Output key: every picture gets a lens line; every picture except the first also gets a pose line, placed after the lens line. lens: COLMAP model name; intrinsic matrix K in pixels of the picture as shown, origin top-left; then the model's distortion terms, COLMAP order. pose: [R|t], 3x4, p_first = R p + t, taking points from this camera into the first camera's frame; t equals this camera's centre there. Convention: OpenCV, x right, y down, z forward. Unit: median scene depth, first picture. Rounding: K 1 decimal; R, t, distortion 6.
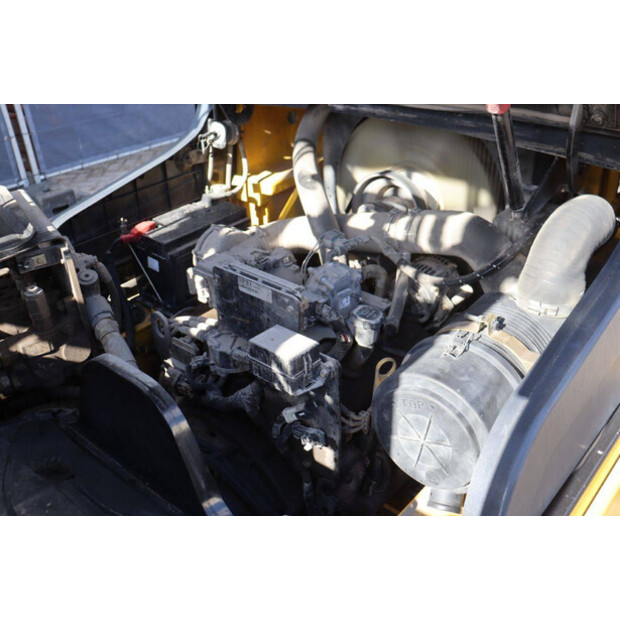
lens RADIAL K [[656.3, 0, 309.5], [0, 656.3, 308.7], [0, 0, 1]] dist [-0.019545, 0.000000]
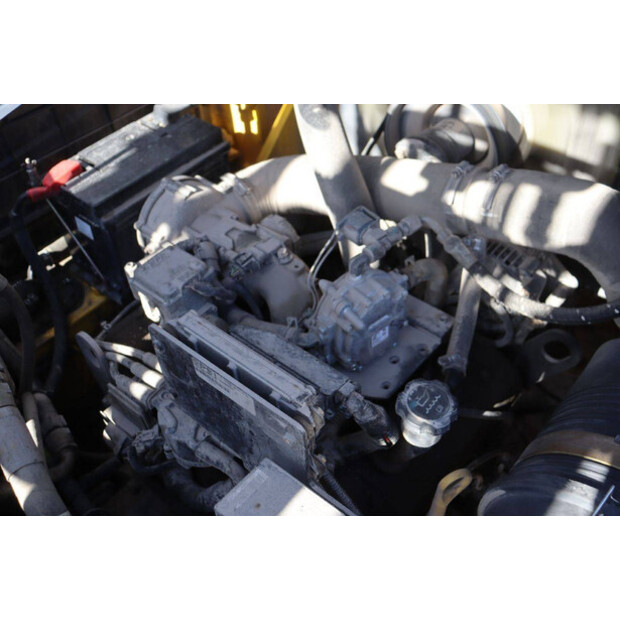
lens RADIAL K [[656.3, 0, 311.3], [0, 656.3, 311.6], [0, 0, 1]] dist [-0.019545, 0.000000]
pose [[0.999761, -0.018792, -0.011211, -0.002677], [0.021088, 0.964225, 0.264246, -0.172957], [0.005844, -0.264419, 0.964390, 0.373902]]
